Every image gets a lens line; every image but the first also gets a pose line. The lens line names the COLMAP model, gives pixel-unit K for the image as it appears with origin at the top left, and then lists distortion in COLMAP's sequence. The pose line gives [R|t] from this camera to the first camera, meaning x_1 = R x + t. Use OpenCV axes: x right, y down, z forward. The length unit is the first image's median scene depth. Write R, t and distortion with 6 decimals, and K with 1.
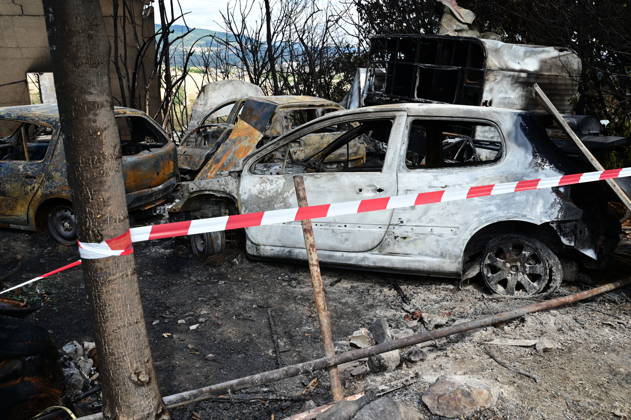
lens RADIAL K [[561.6, 0, 315.2], [0, 561.6, 209.0], [0, 0, 1]] dist [0.006971, -0.015709]
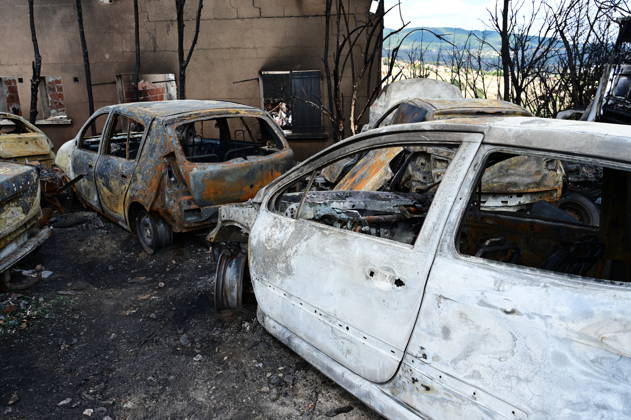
lens RADIAL K [[507.7, 0, 318.6], [0, 507.7, 210.0], [0, 0, 1]] dist [0.005959, -0.010492]
pose [[0.853848, 0.136580, -0.502285, 0.246407], [-0.126568, 0.990478, 0.054171, -0.102435], [0.504901, 0.017319, 0.863004, 0.490610]]
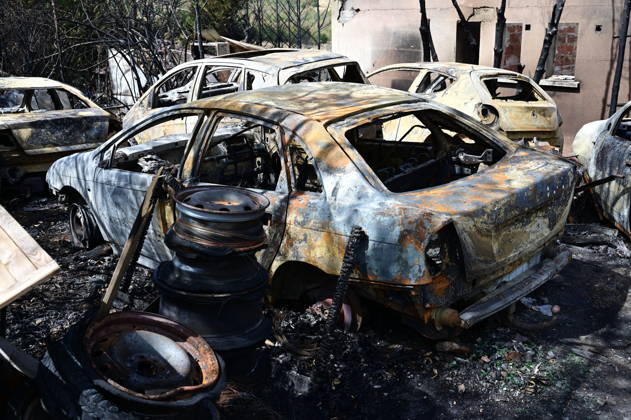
lens RADIAL K [[680.6, 0, 319.5], [0, 680.6, 213.3], [0, 0, 1]] dist [0.000347, 0.000000]
pose [[0.254047, 0.282008, -0.925166, 0.094880], [-0.242591, 0.944550, 0.221303, -0.119572], [0.936274, 0.168216, 0.308373, 0.457970]]
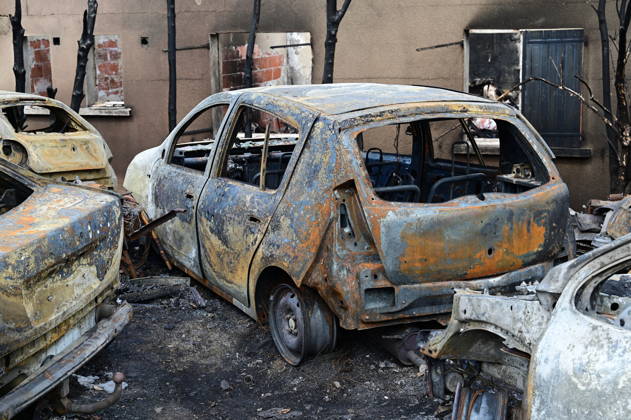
lens RADIAL K [[947.8, 0, 314.8], [0, 947.8, 210.6], [0, 0, 1]] dist [-0.001387, 0.000000]
pose [[0.715058, 0.138889, -0.685129, 0.161276], [-0.176559, 0.984172, 0.015239, -0.101841], [0.676401, 0.110069, 0.728263, 0.451477]]
